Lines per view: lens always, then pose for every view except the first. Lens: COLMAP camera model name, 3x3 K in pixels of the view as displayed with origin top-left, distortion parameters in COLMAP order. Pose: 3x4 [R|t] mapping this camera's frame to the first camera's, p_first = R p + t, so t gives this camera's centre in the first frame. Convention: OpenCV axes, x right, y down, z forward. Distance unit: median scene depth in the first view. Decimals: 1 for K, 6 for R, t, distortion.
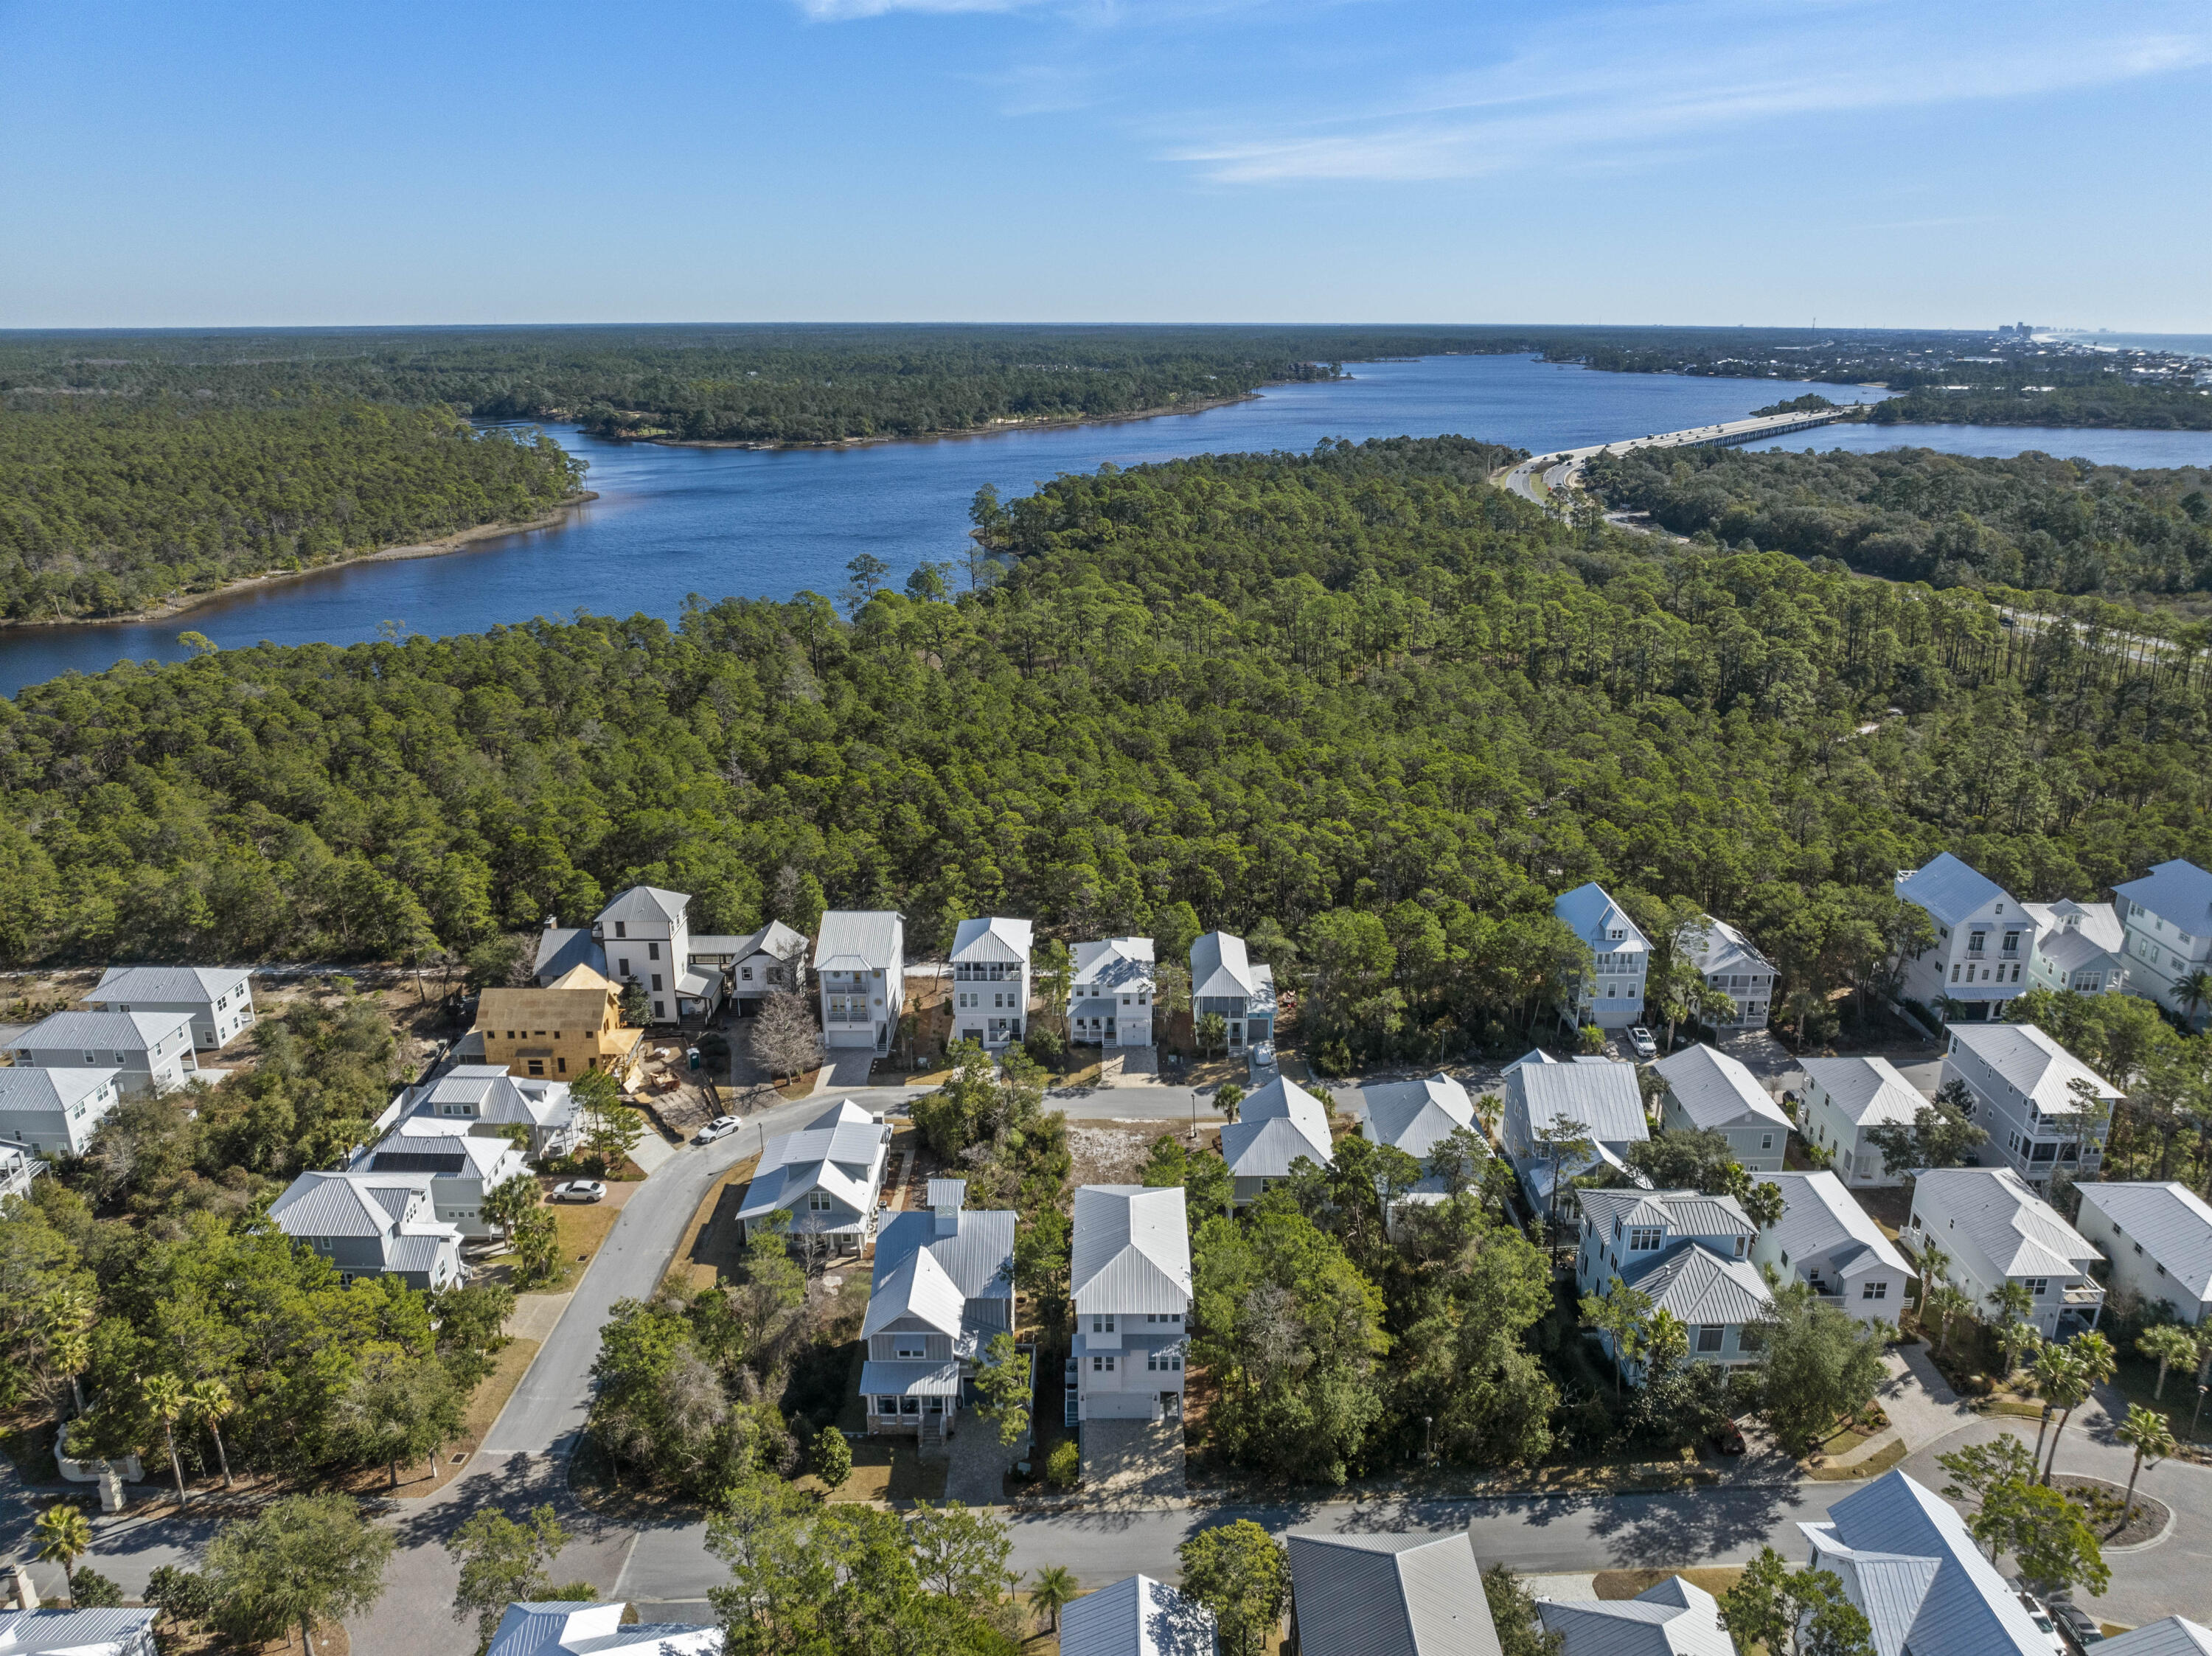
lens RADIAL K [[1537.6, 0, 1106.0], [0, 1537.6, 828.0], [0, 0, 1]] dist [-0.034607, 0.000606]
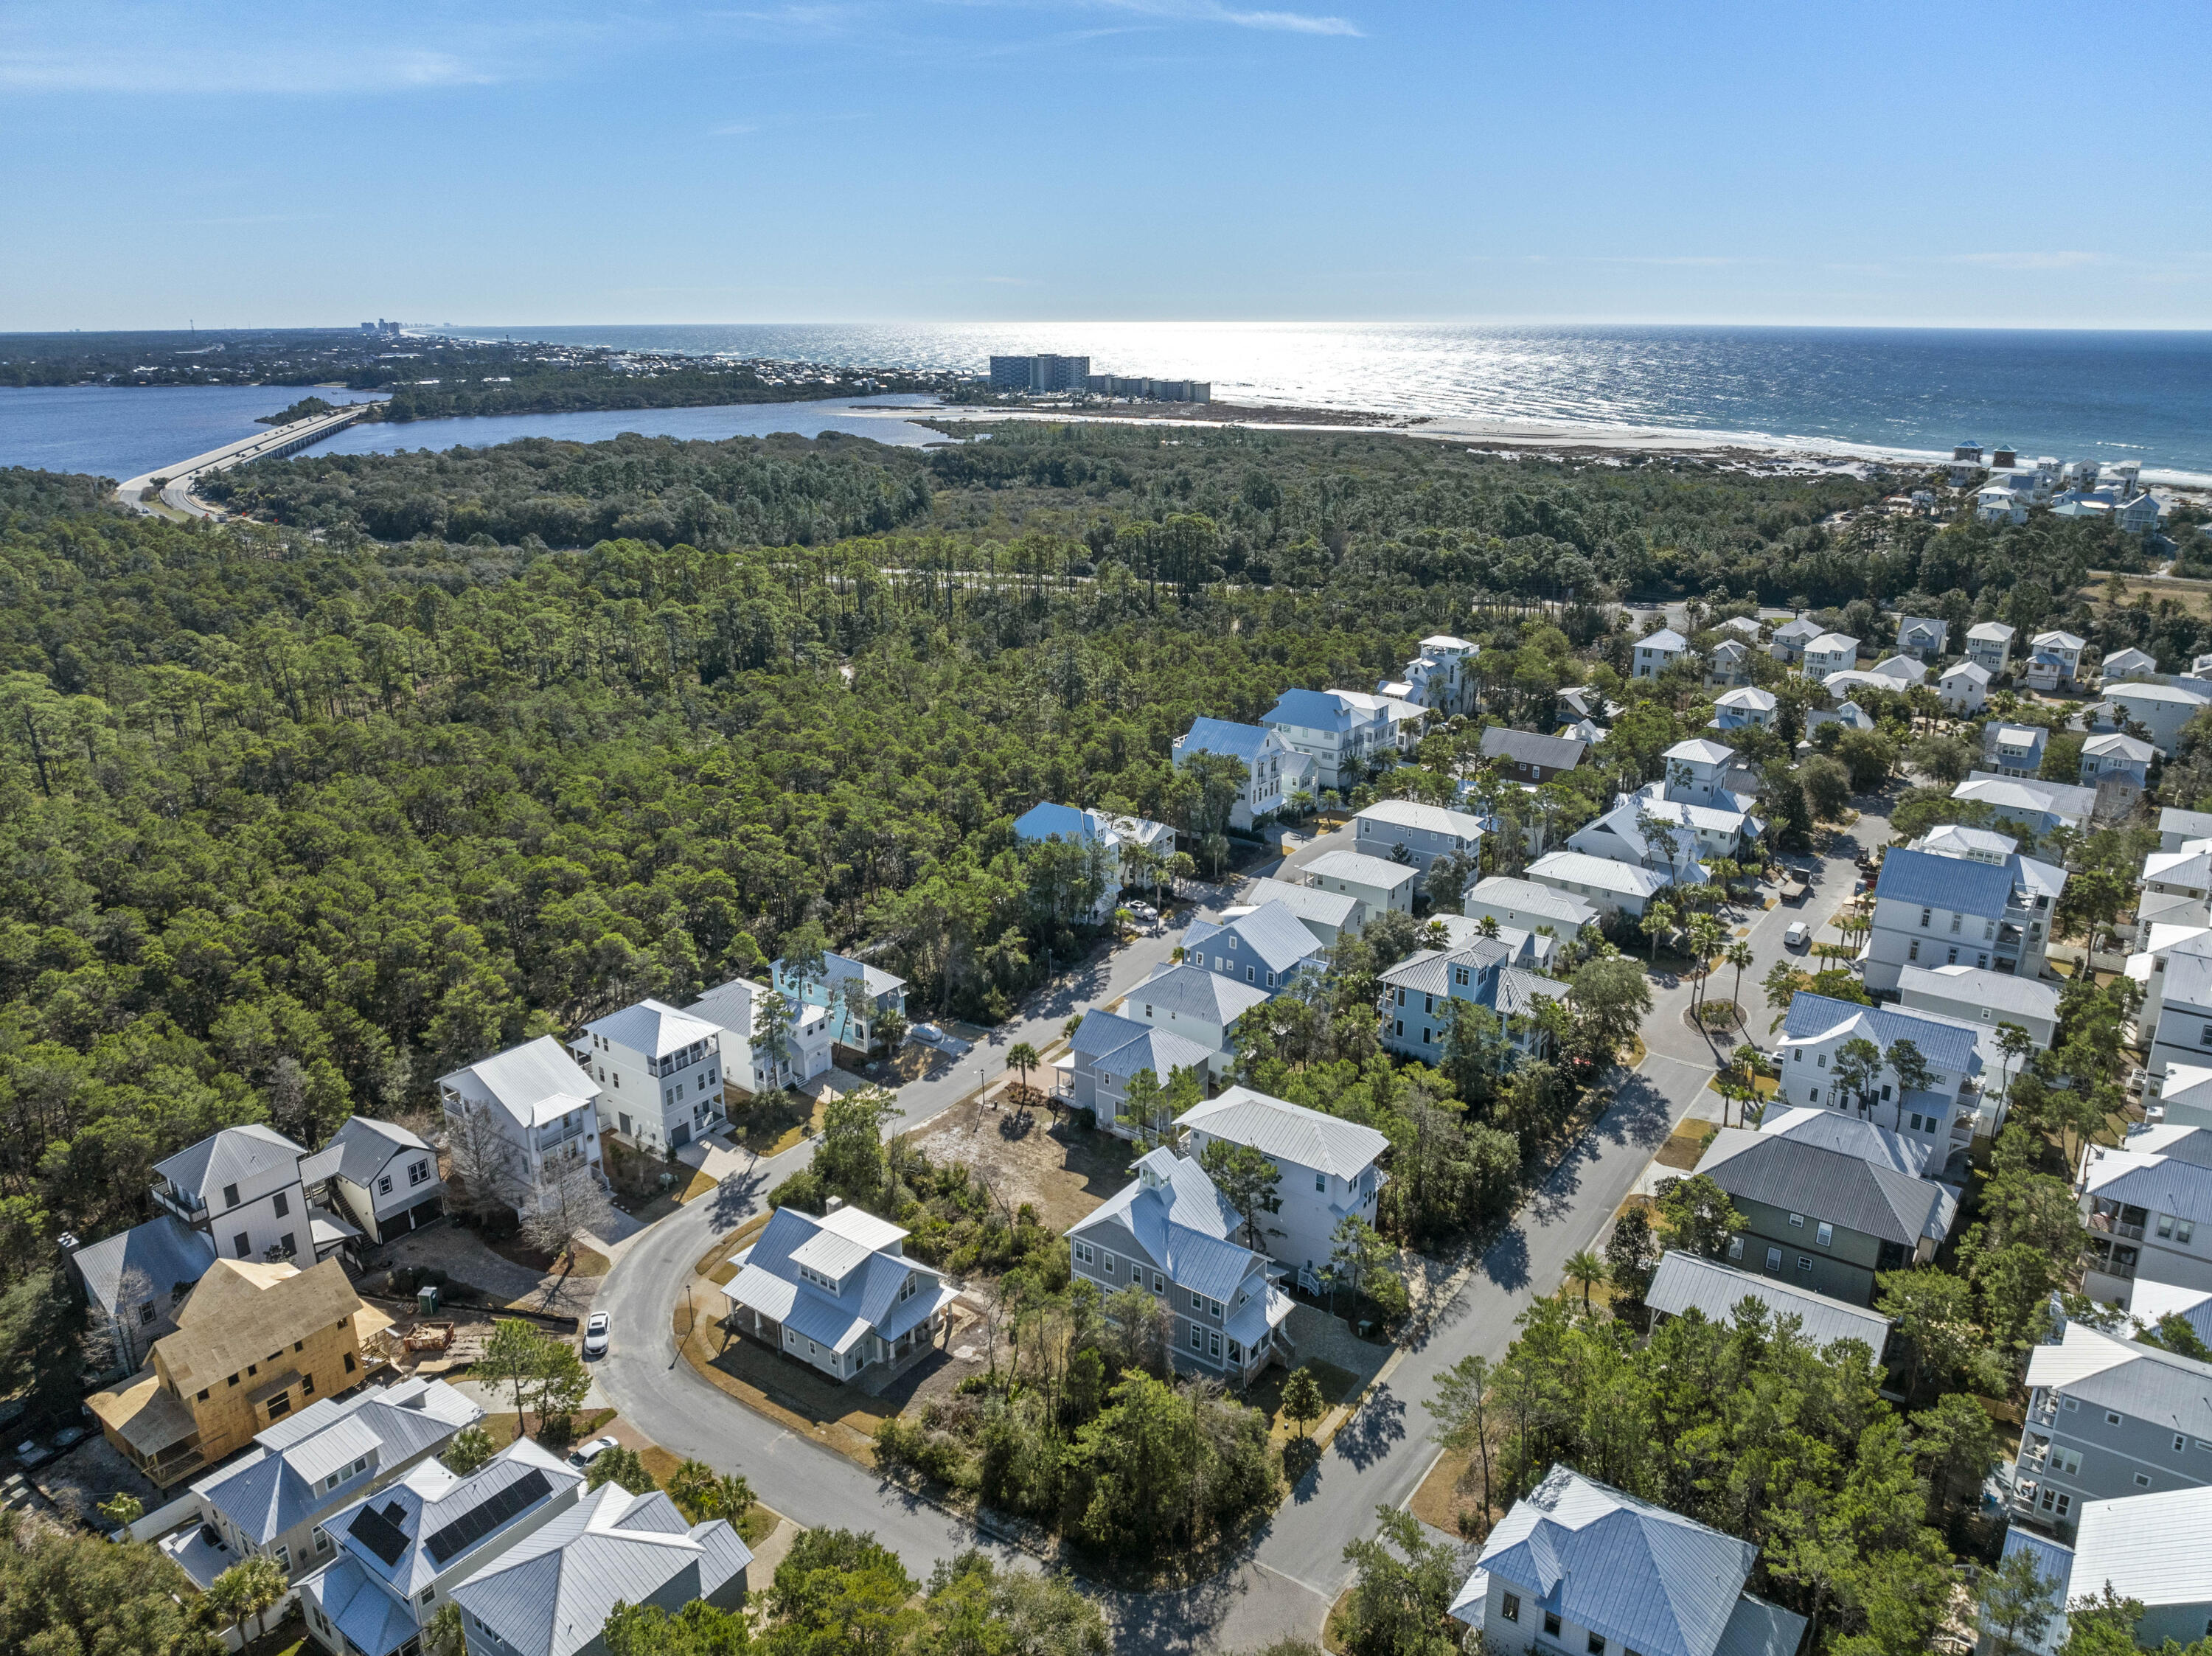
lens RADIAL K [[1559.6, 0, 1106.0], [0, 1559.6, 828.0], [0, 0, 1]] dist [-0.037949, 0.003818]
pose [[0.586611, -0.255313, 0.768572, -0.433948], [0.258170, 0.958449, 0.121341, -0.058518], [-0.767617, 0.127242, 0.628151, 0.165550]]
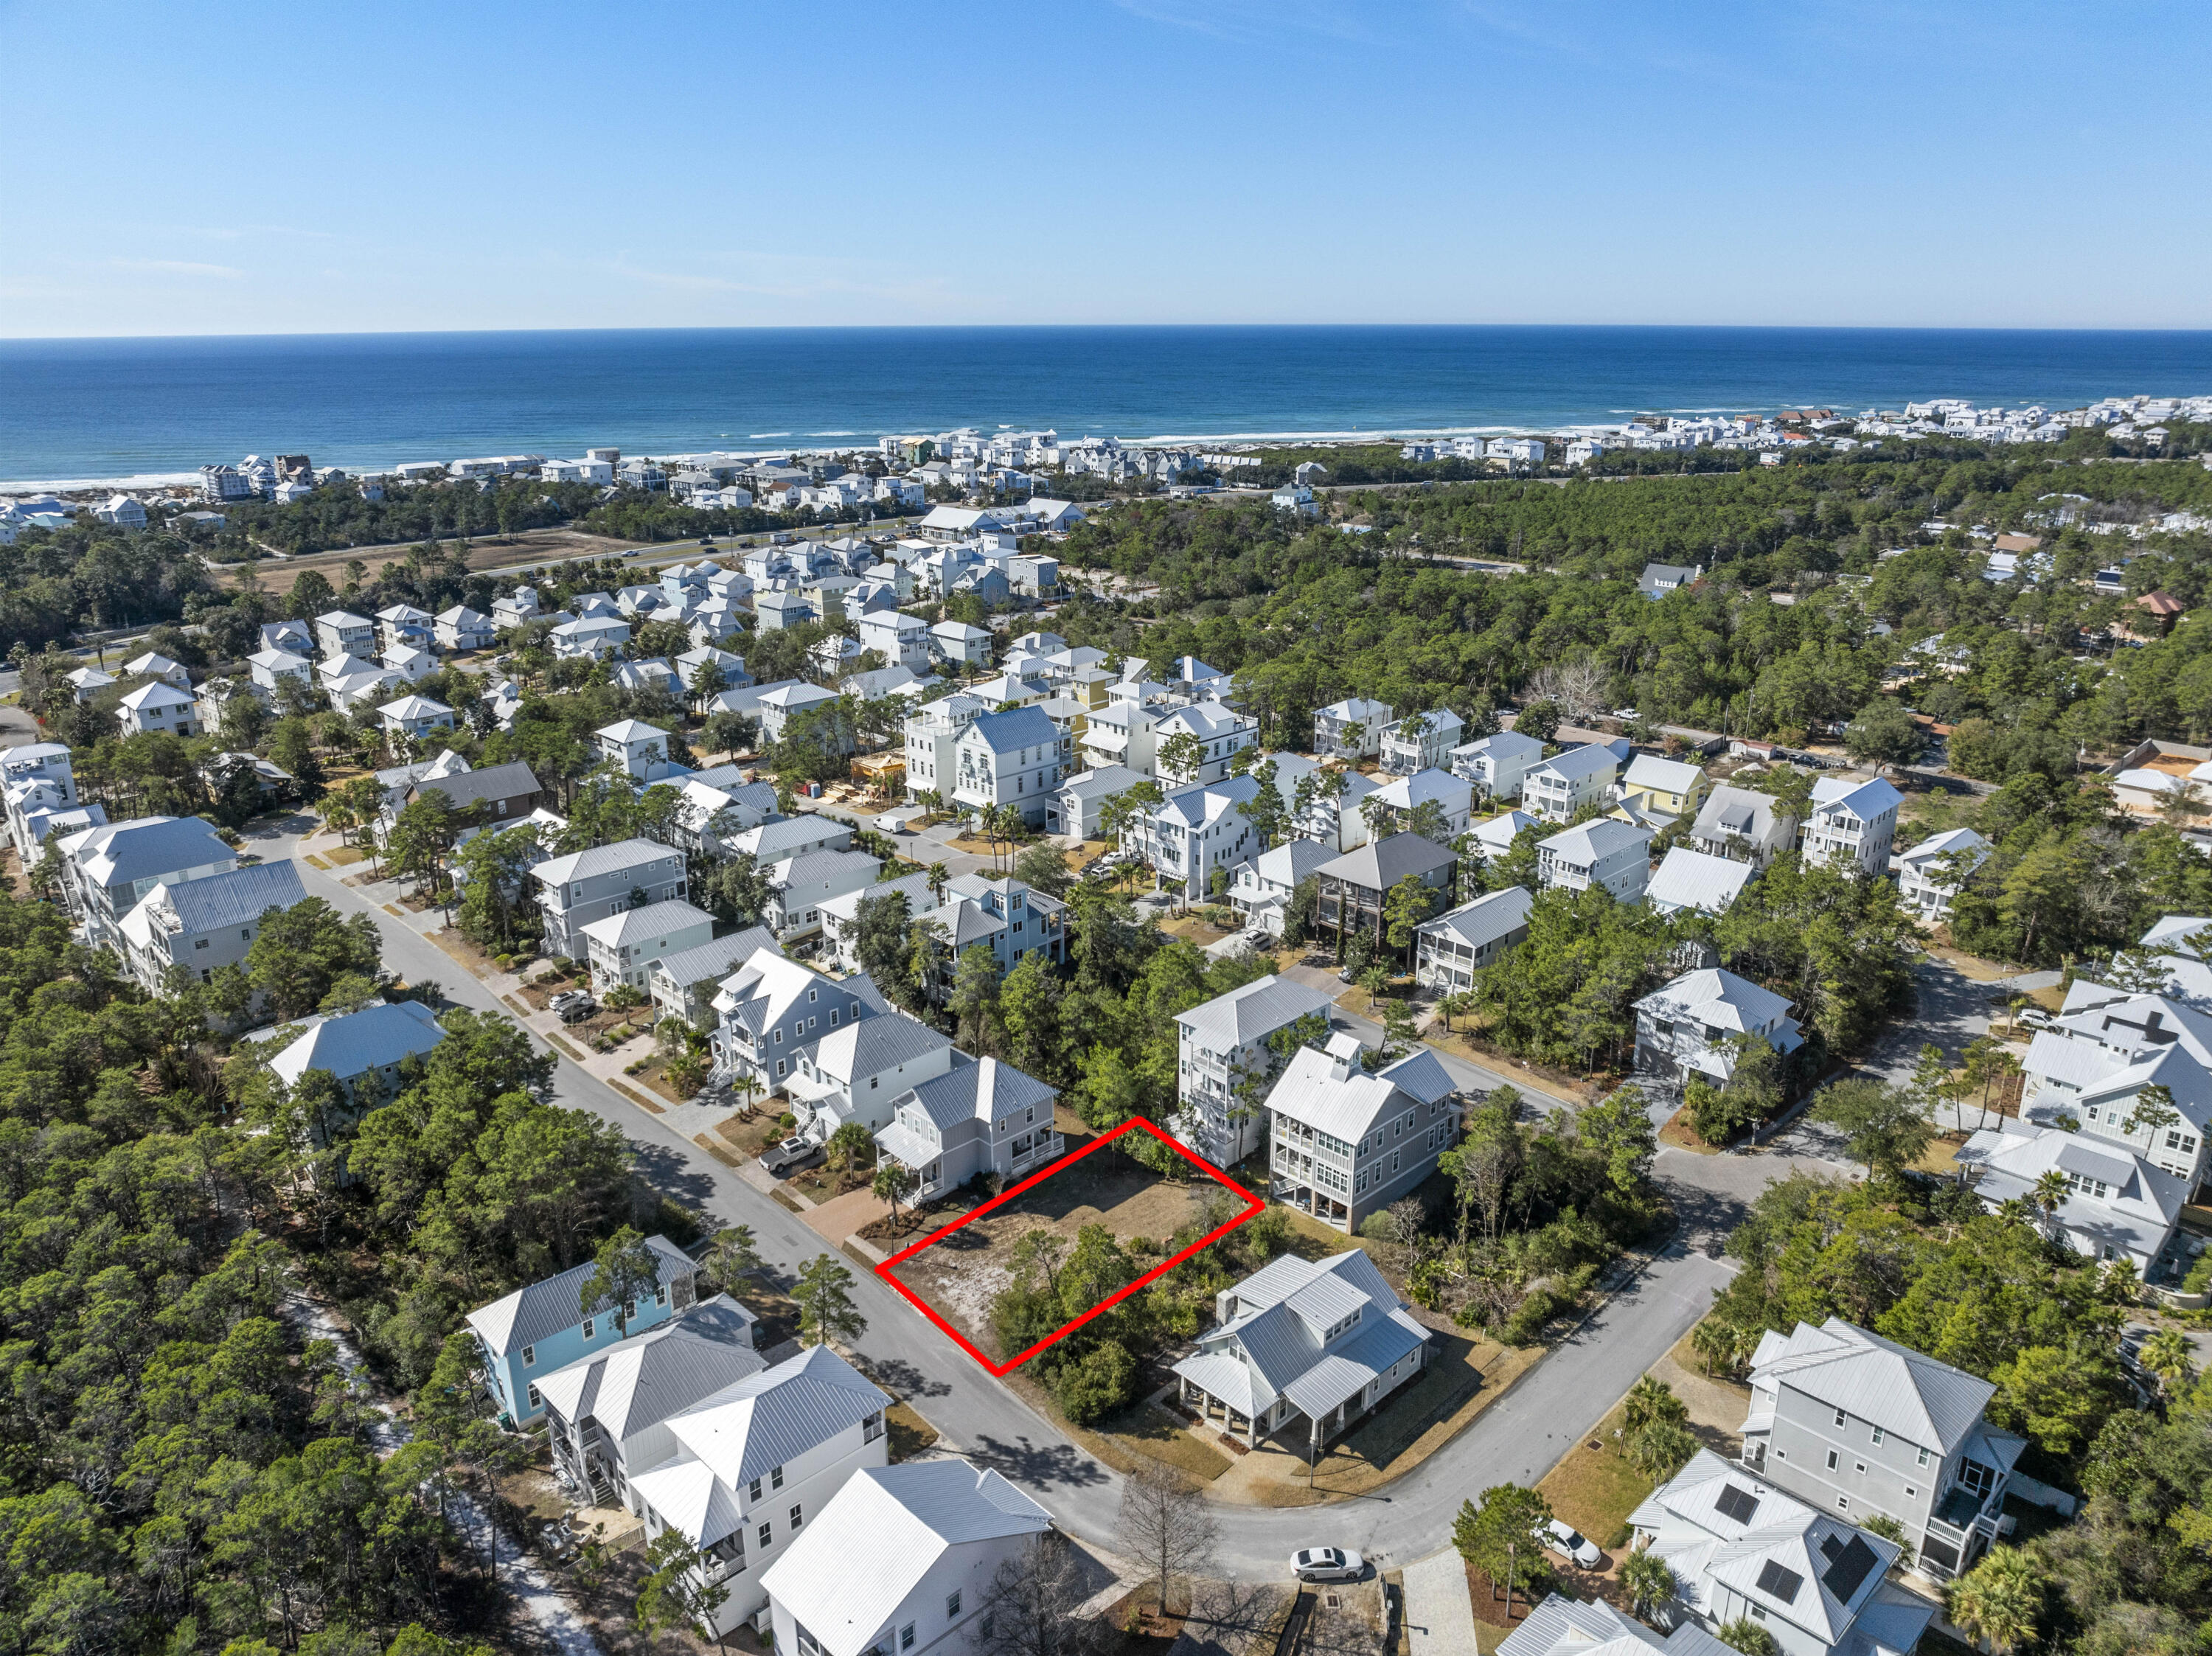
lens RADIAL K [[1559.6, 0, 1106.0], [0, 1559.6, 828.0], [0, 0, 1]] dist [-0.037949, 0.003818]
pose [[-0.698744, -0.221417, 0.680244, -0.376562], [0.228038, 0.832350, 0.505166, -0.271846], [-0.678053, 0.508103, -0.531108, 0.824835]]
